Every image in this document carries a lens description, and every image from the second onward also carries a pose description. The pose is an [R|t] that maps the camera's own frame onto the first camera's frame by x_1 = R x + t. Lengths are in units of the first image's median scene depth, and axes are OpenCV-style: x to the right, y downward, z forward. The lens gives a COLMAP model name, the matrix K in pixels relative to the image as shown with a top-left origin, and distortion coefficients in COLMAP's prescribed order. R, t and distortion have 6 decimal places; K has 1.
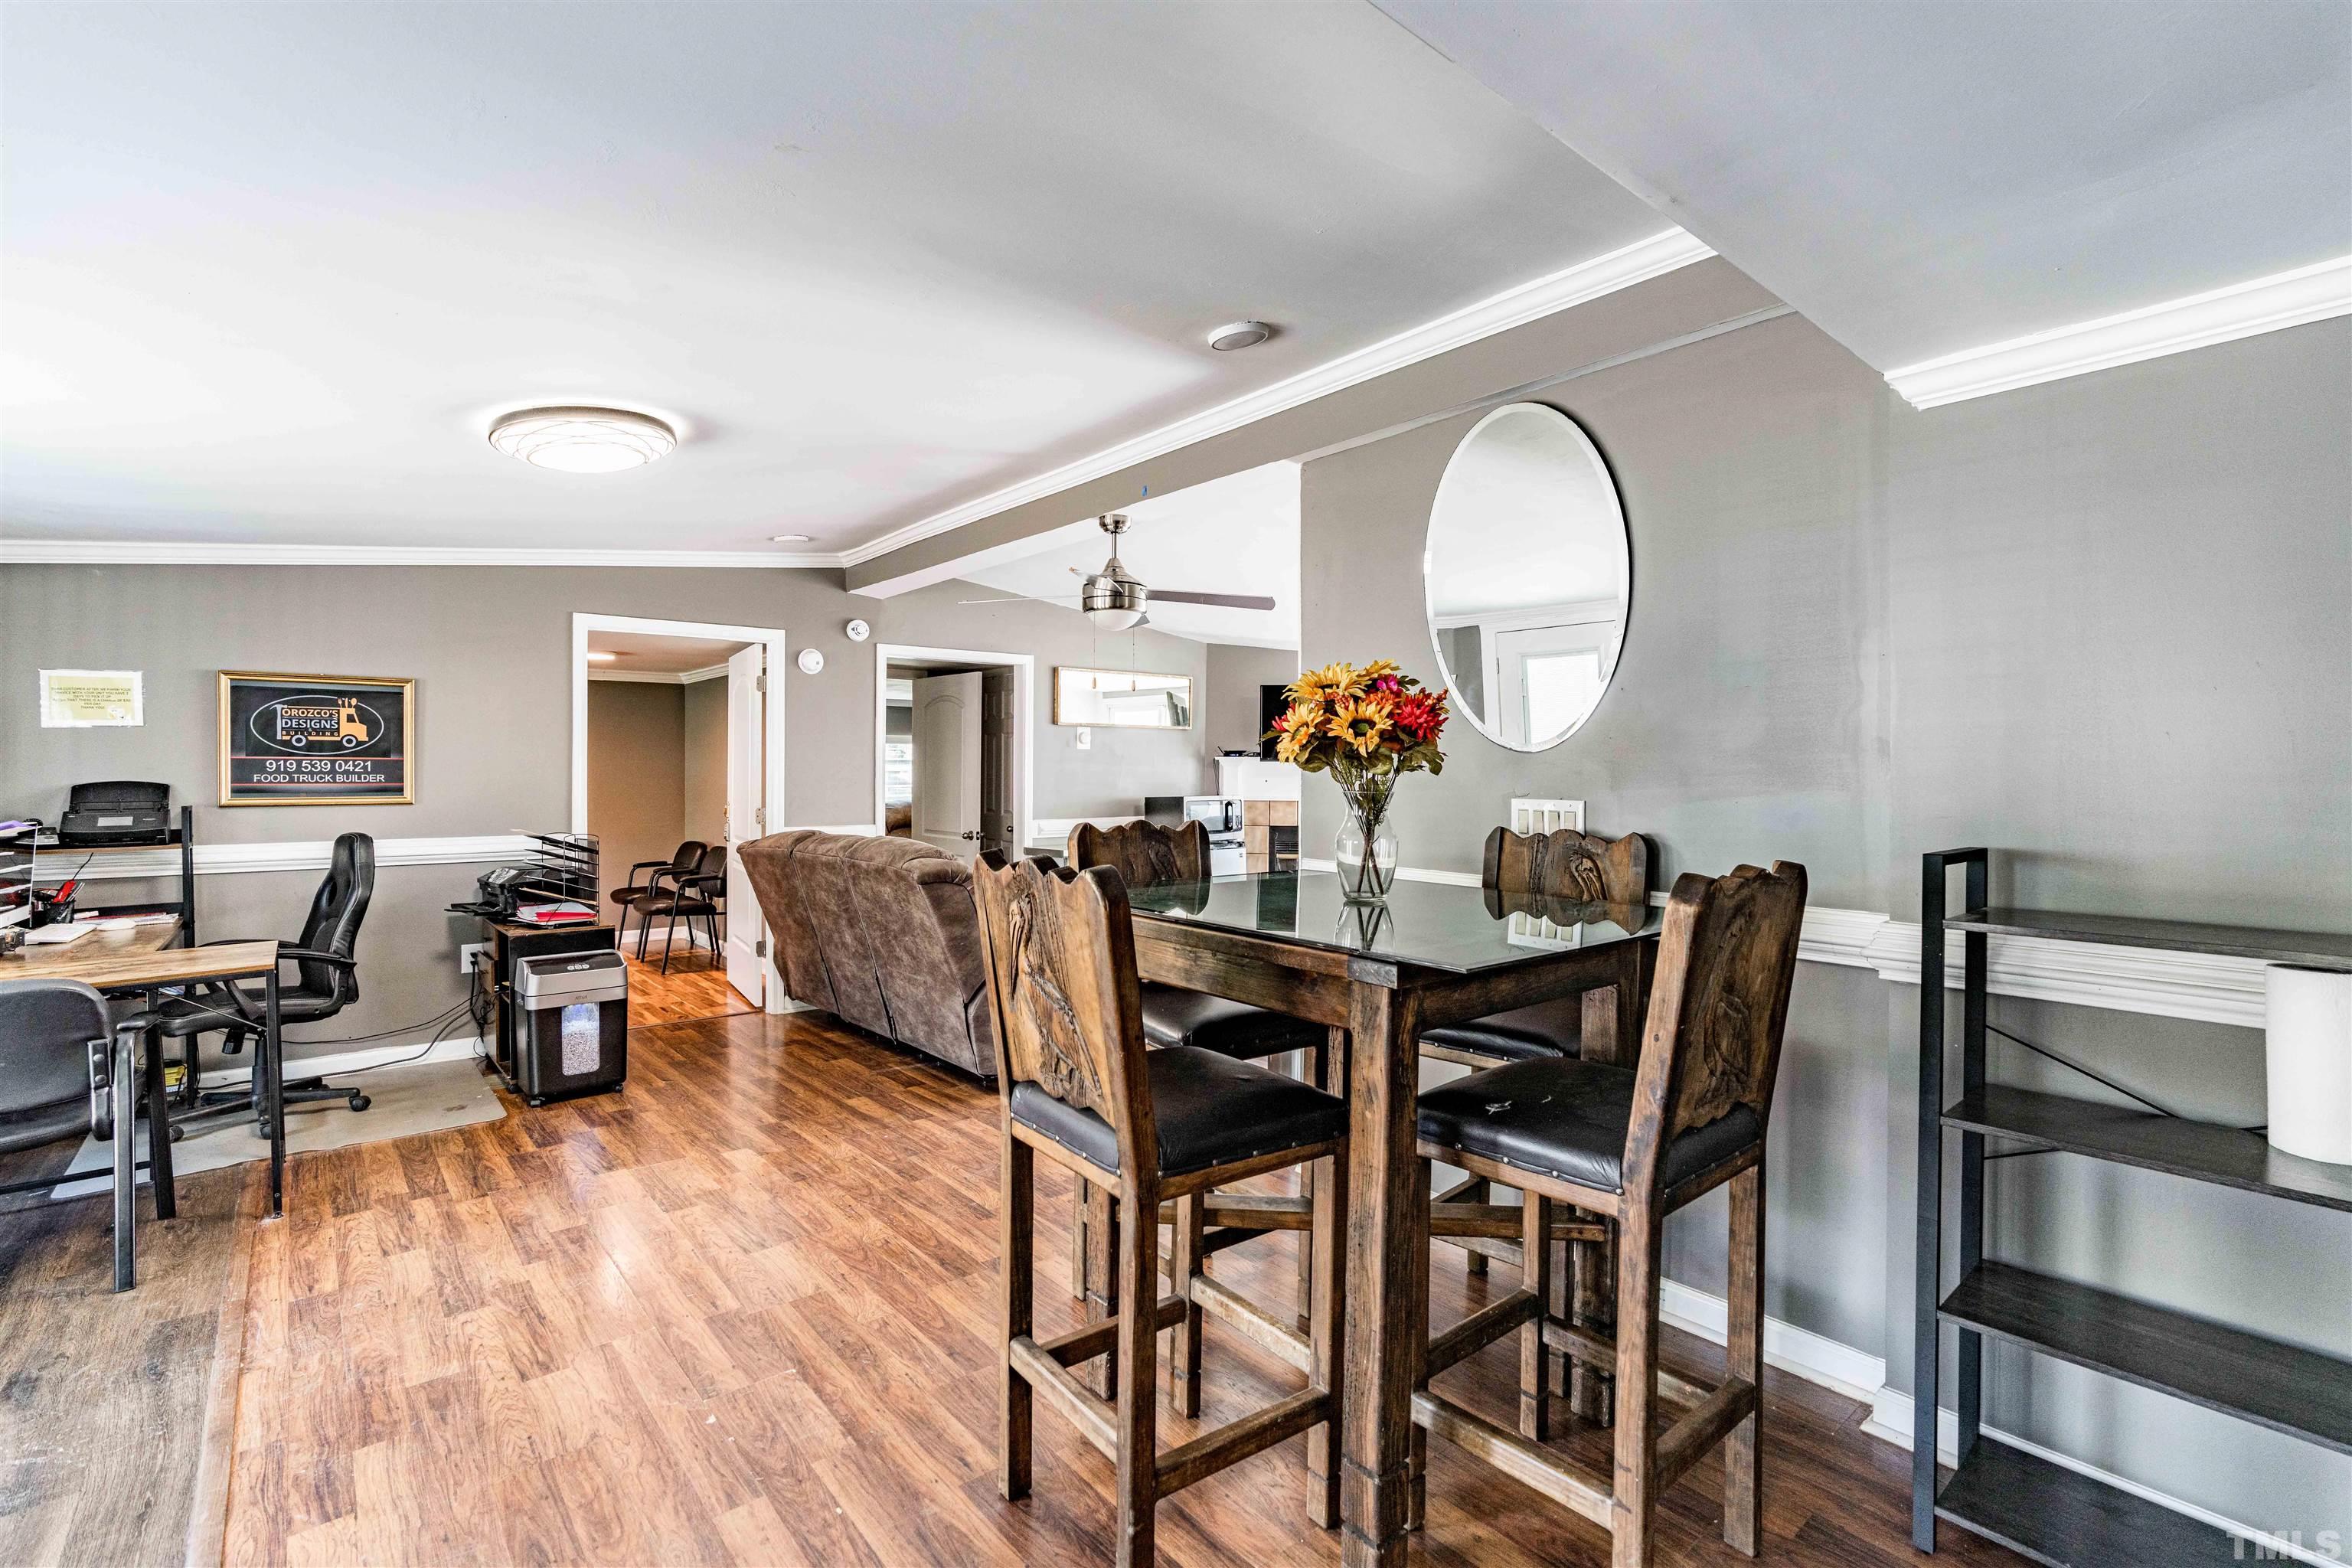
lens RADIAL K [[1075.1, 0, 1176.0], [0, 1075.1, 784.0], [0, 0, 1]] dist [-0.001787, -0.000267]
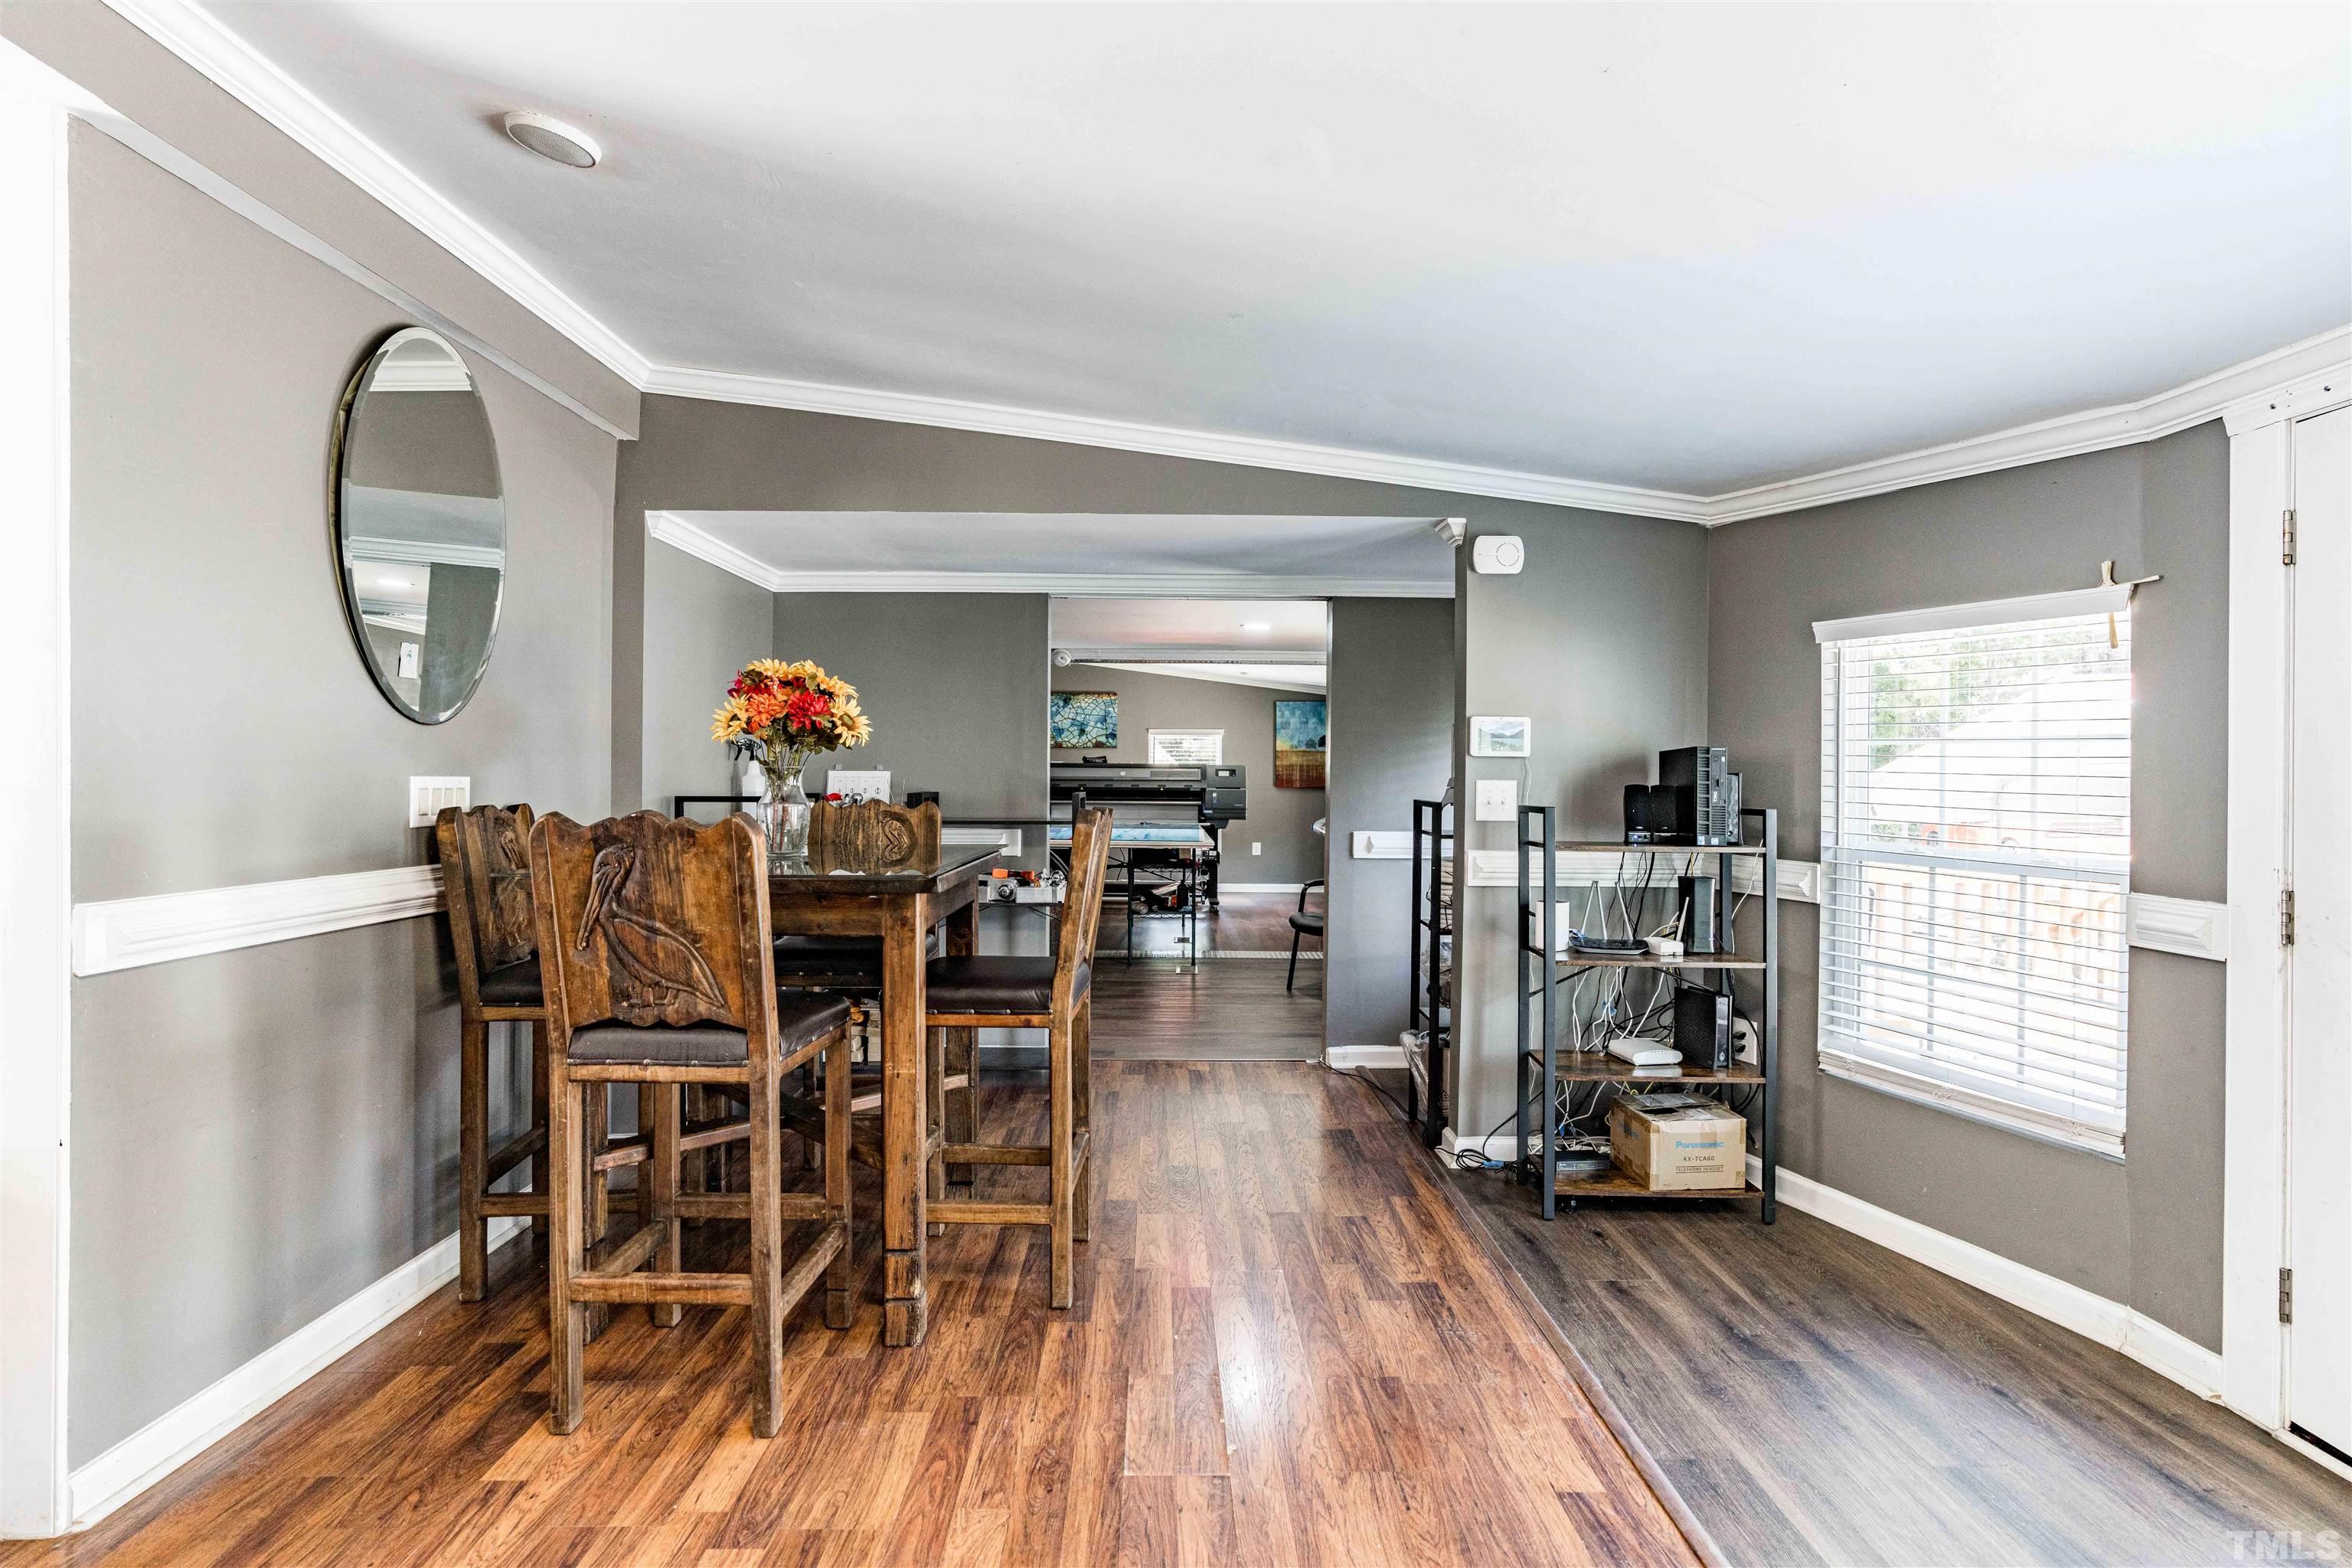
lens RADIAL K [[1075.1, 0, 1176.0], [0, 1075.1, 784.0], [0, 0, 1]] dist [-0.001787, -0.000267]
pose [[-0.777256, -0.014236, 0.629023, -0.927030], [-0.005361, 0.999858, 0.016004, 0.003502], [-0.629162, 0.009067, -0.777222, 1.664845]]
